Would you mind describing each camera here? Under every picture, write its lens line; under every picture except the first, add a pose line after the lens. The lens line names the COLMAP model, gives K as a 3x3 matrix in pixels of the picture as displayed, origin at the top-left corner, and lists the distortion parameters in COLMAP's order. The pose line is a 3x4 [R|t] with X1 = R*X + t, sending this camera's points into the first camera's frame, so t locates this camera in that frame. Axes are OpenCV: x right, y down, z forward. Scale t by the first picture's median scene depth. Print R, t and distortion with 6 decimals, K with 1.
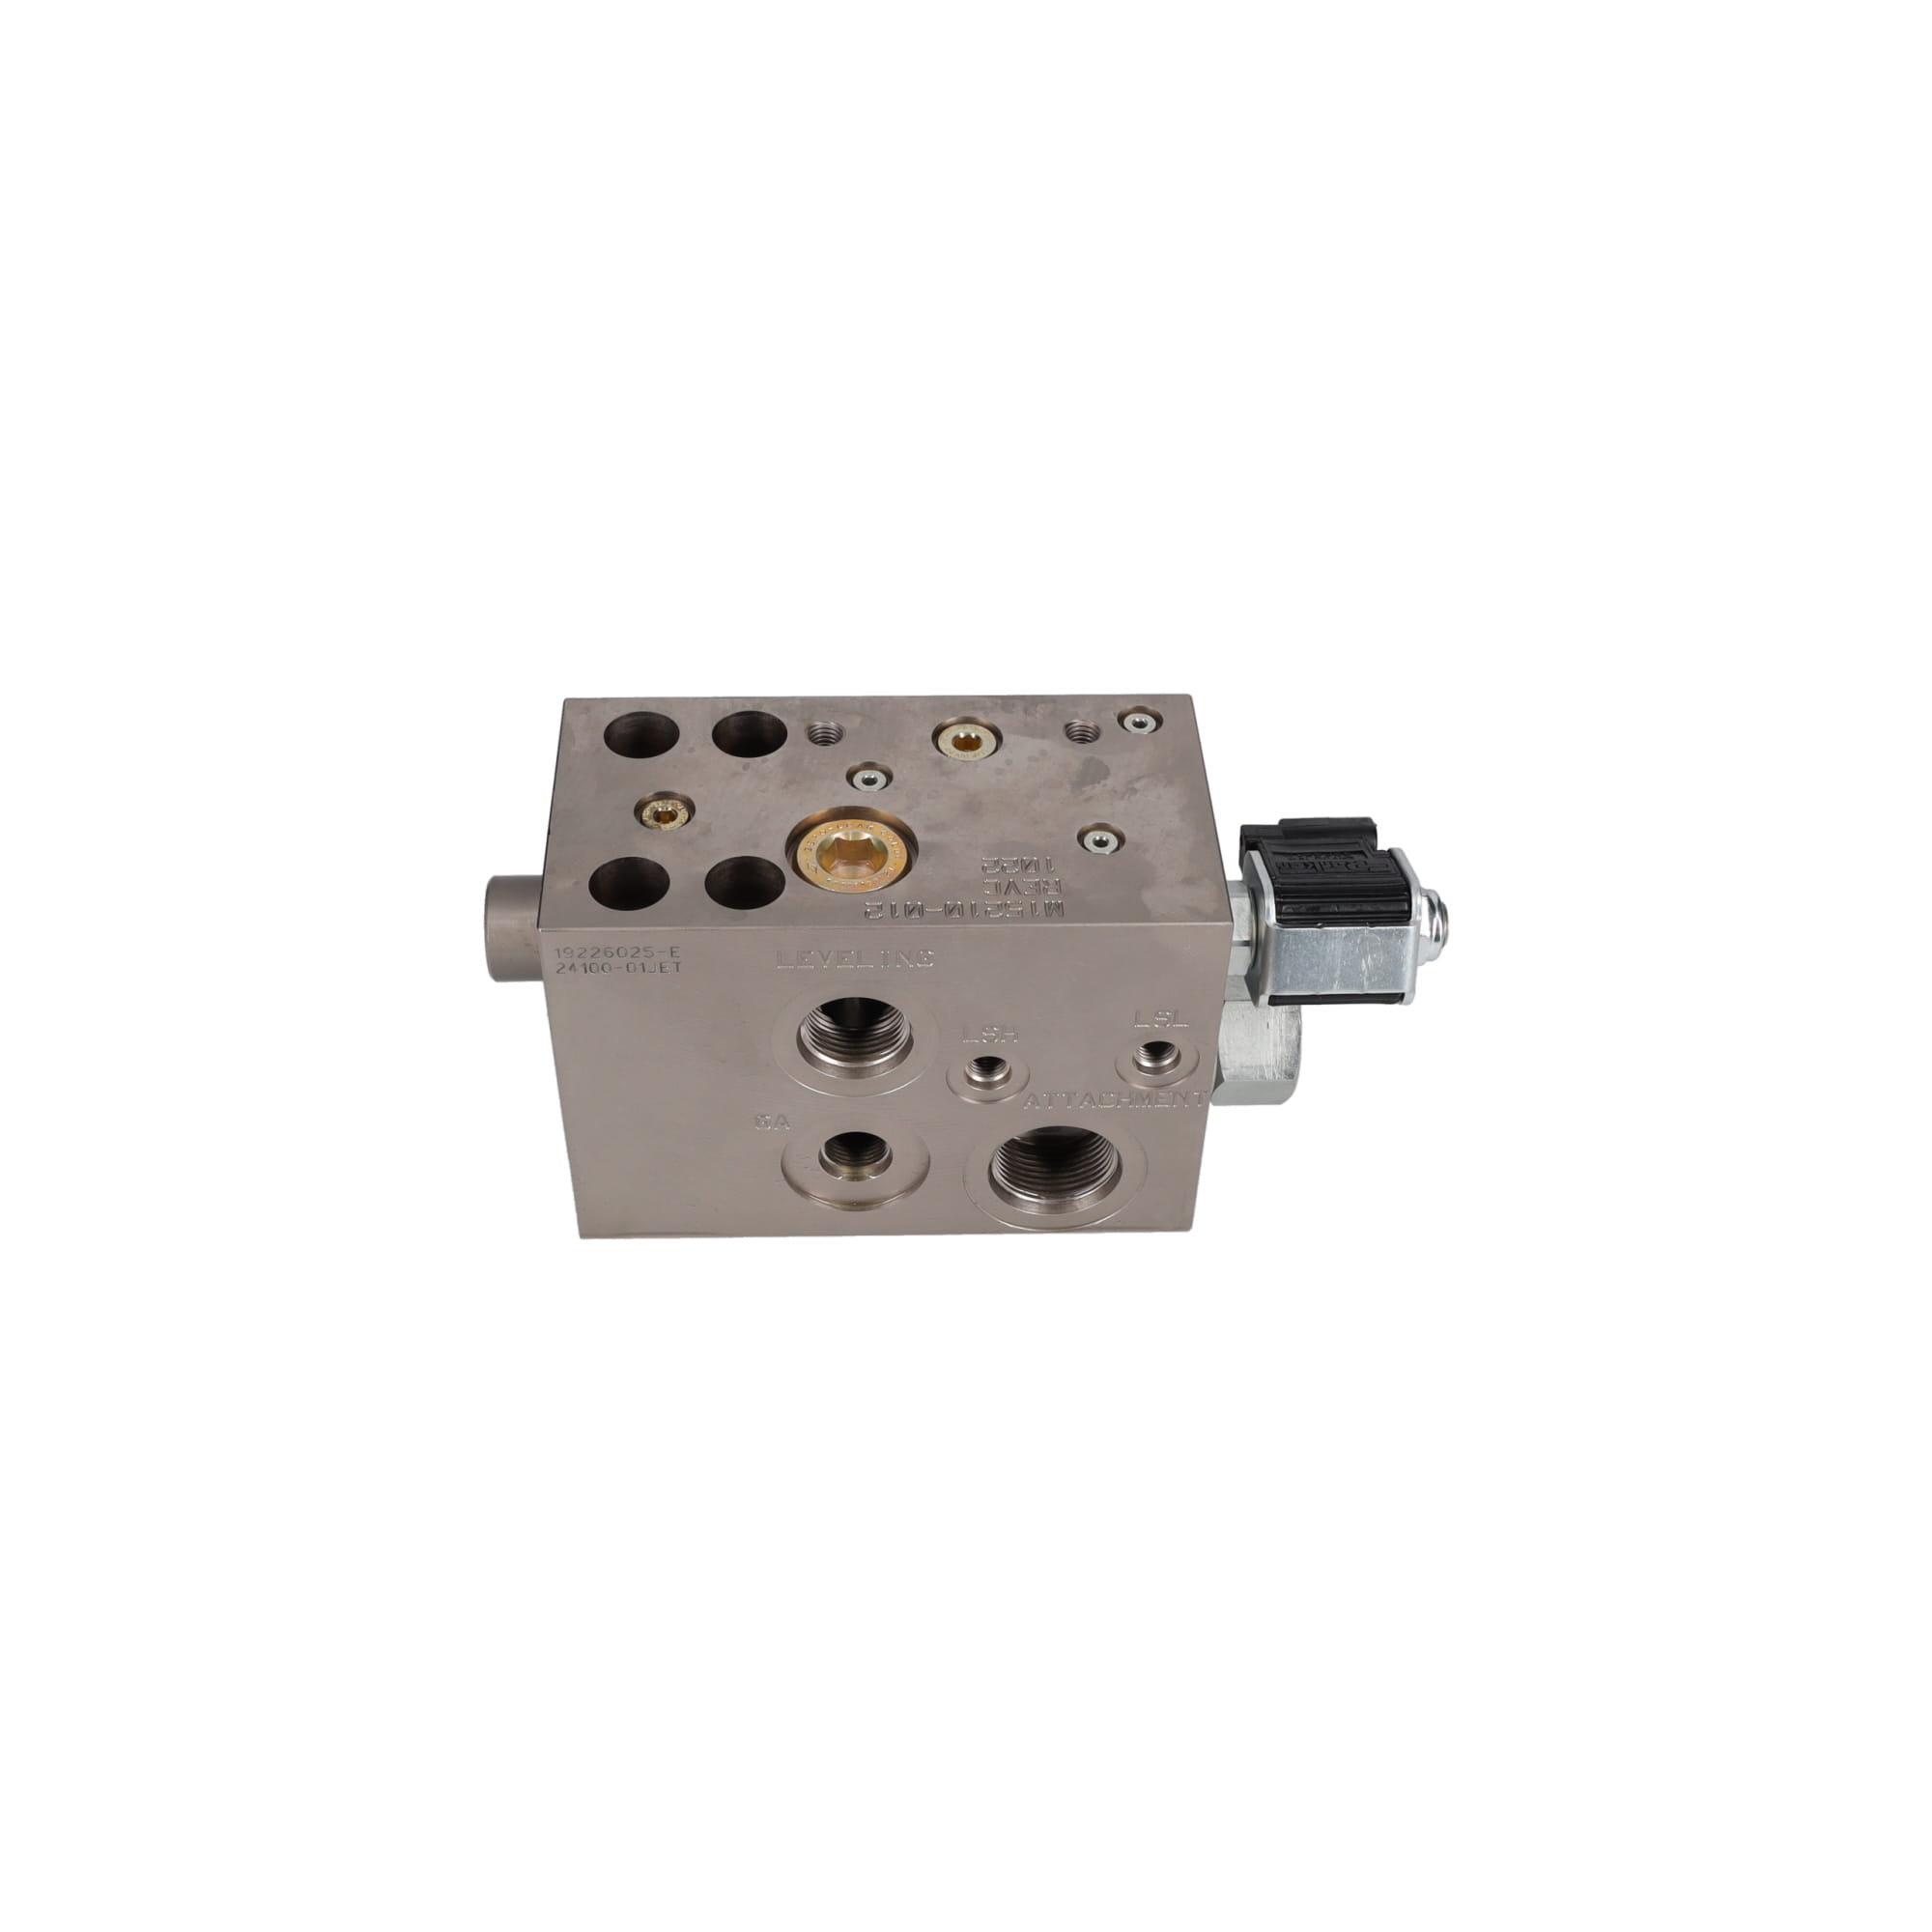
lens RADIAL K [[2383.4, 0, 953.4], [0, 2383.4, 968.0], [0, 0, 1]] dist [-0.010018, 0.000000]
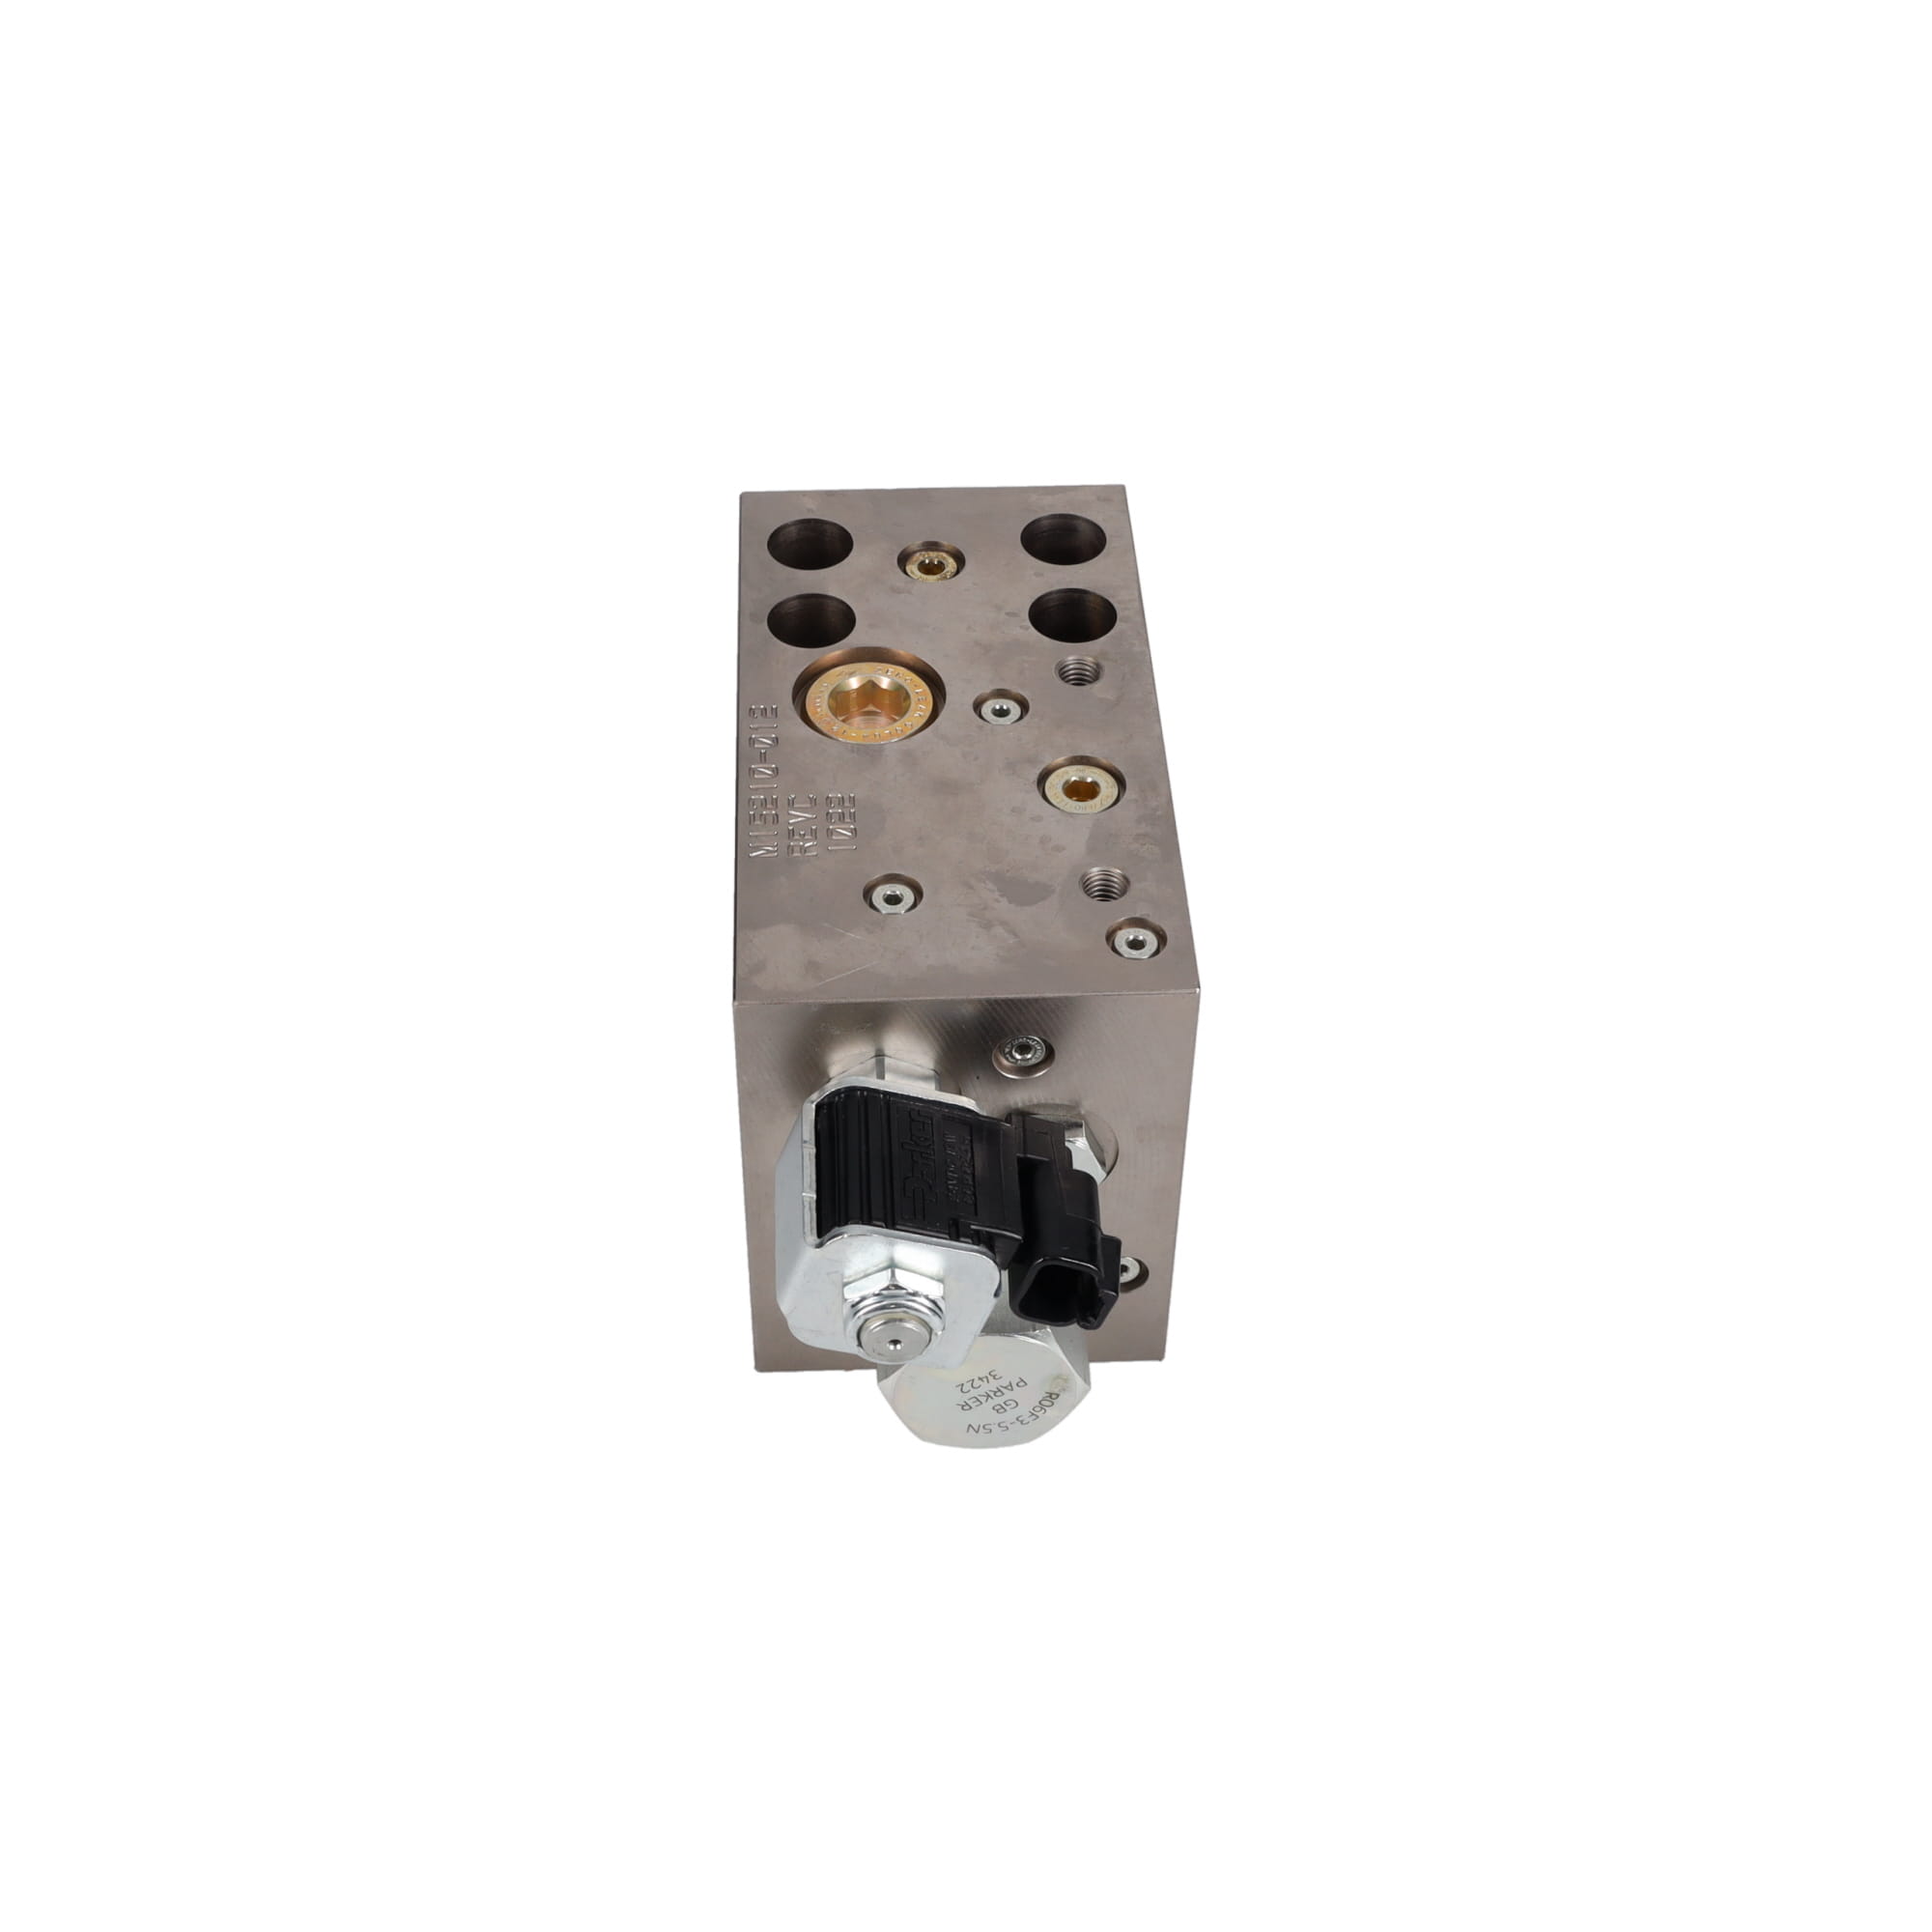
lens RADIAL K [[2870.4, 0, 963.0], [0, 2870.4, 981.5], [0, 0, 1]] dist [-0.008197, 0.000000]
pose [[0.006638, 0.689833, -0.723938, 0.757157], [-0.706790, 0.515367, 0.484607, -0.507547], [0.707392, 0.508456, 0.490988, 0.547289]]
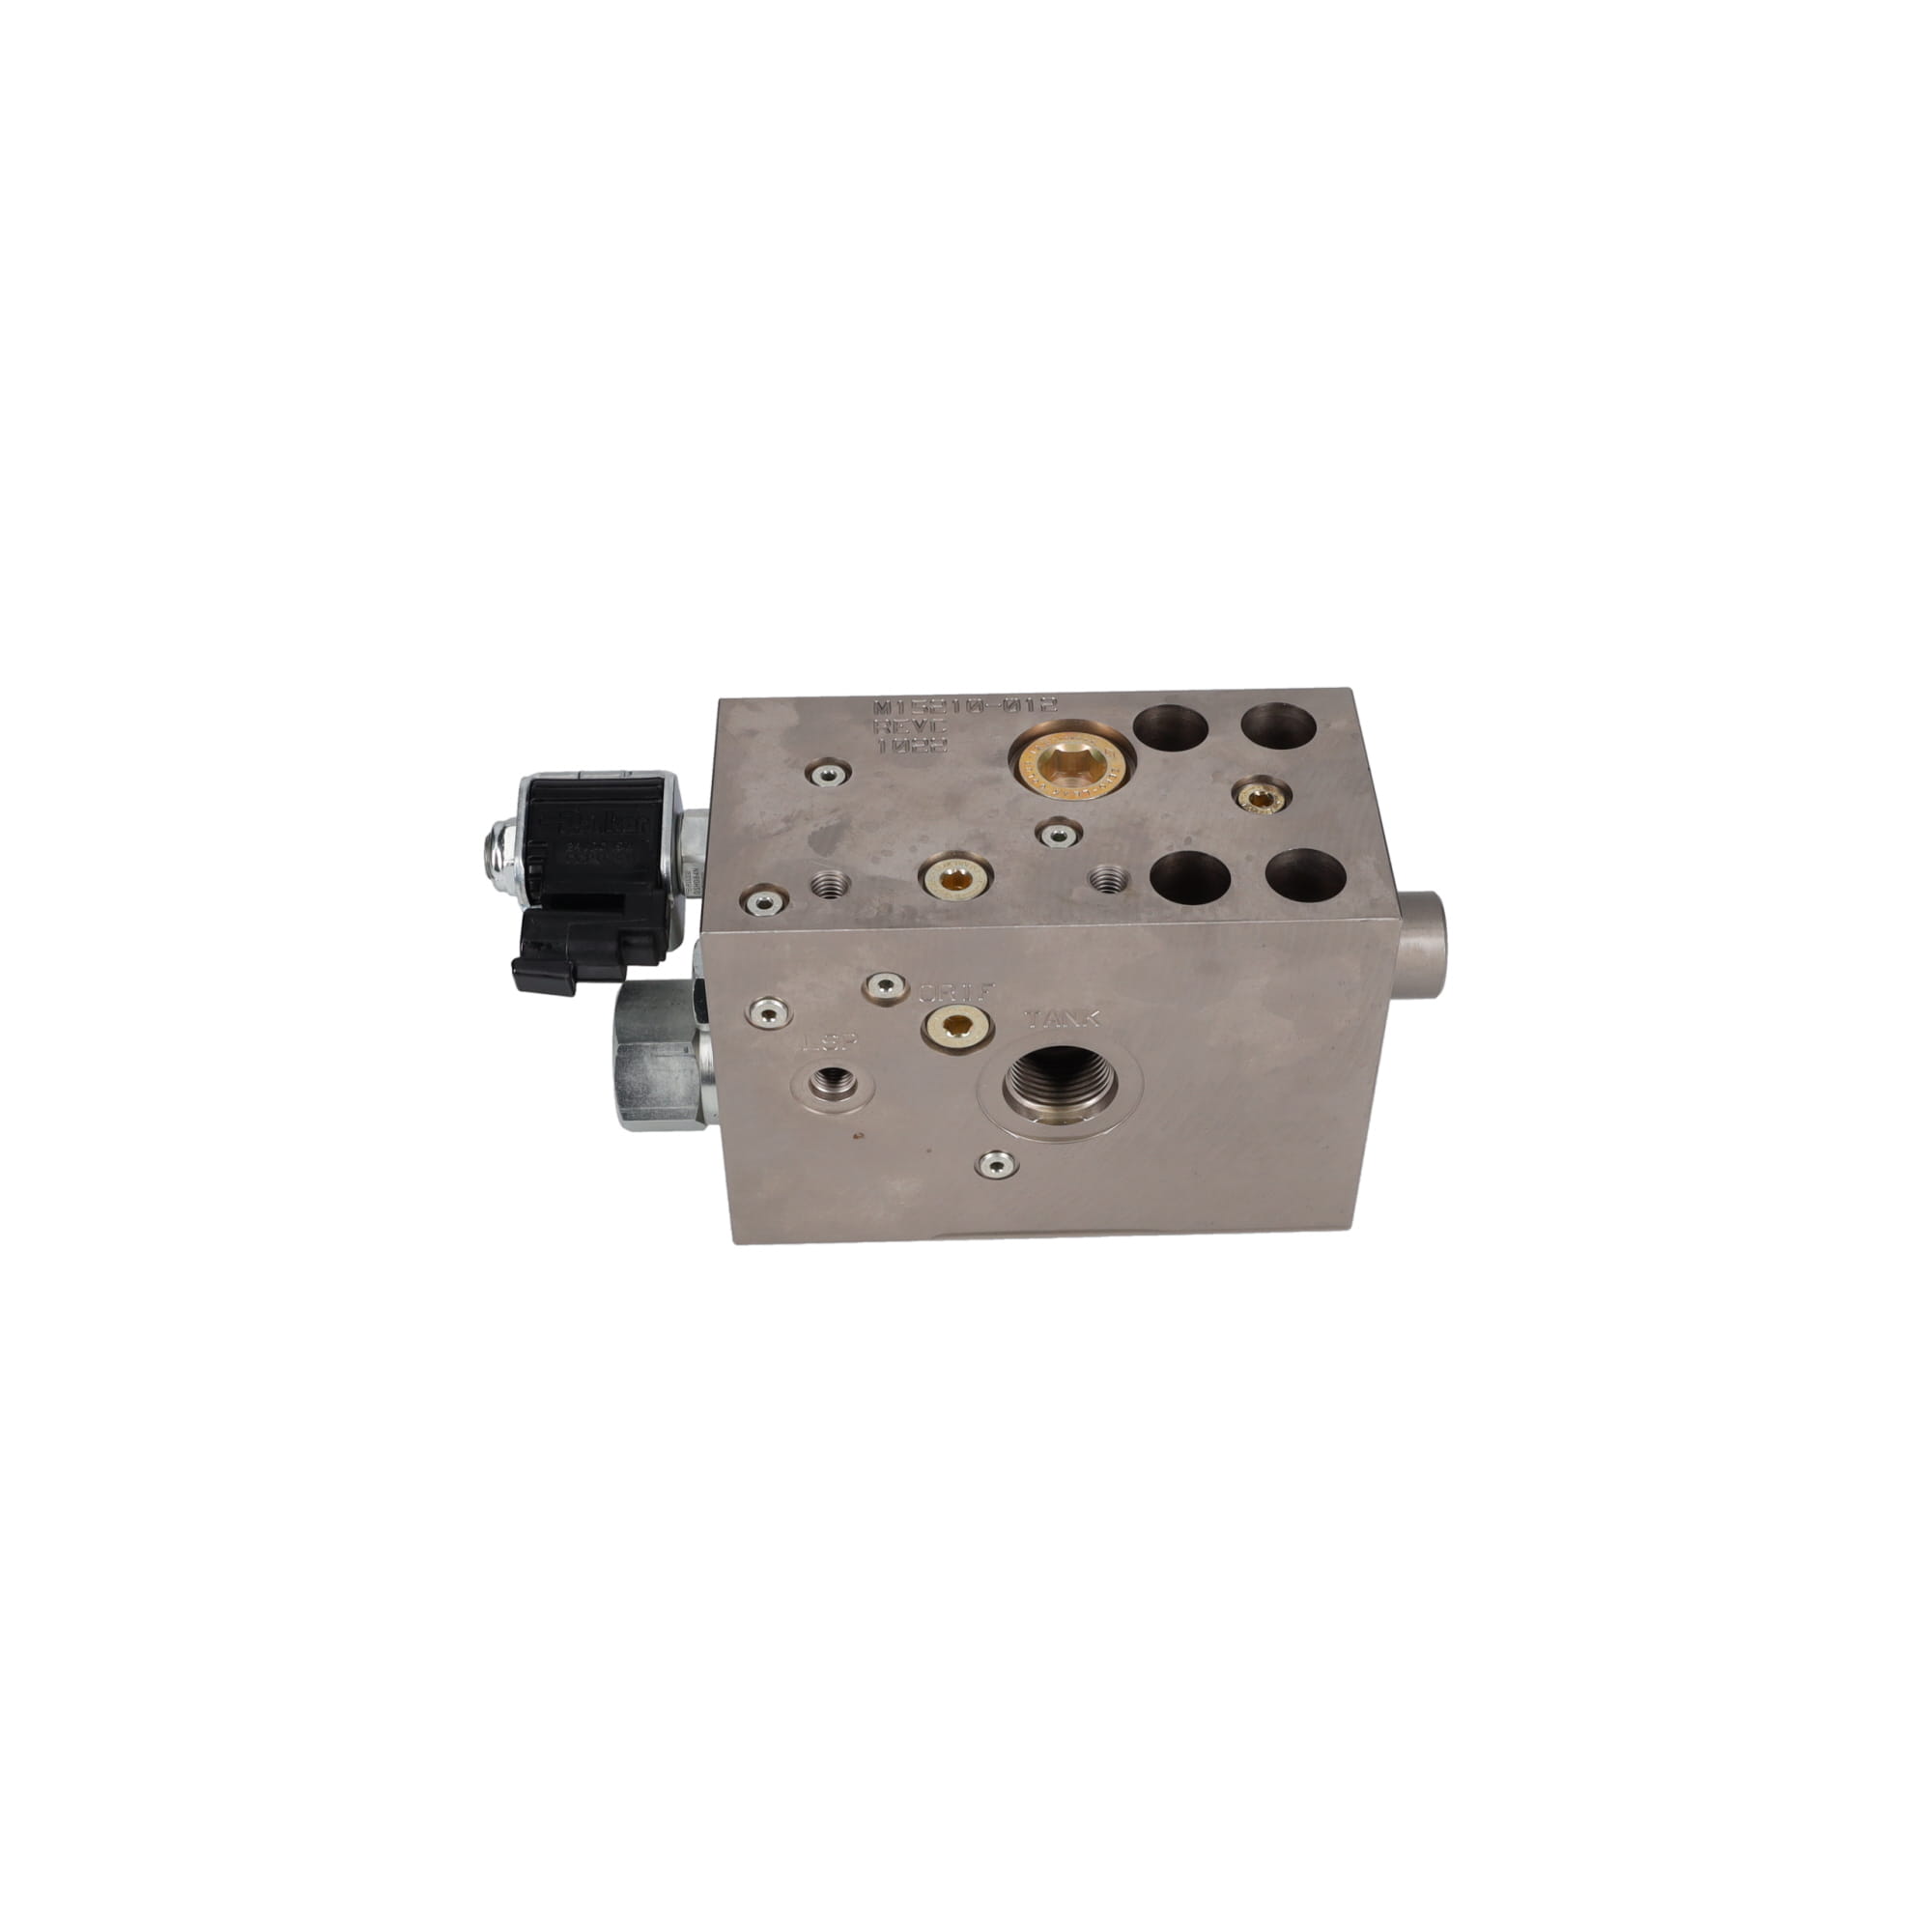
lens RADIAL K [[2411.6, 0, 969.8], [0, 2411.6, 965.2], [0, 0, 1]] dist [-0.012628, 0.000000]
pose [[-0.999643, -0.026731, 0.000508, -0.001025], [-0.000112, 0.023187, 0.999731, -1.055158], [-0.026736, 0.999374, -0.023182, 1.077726]]
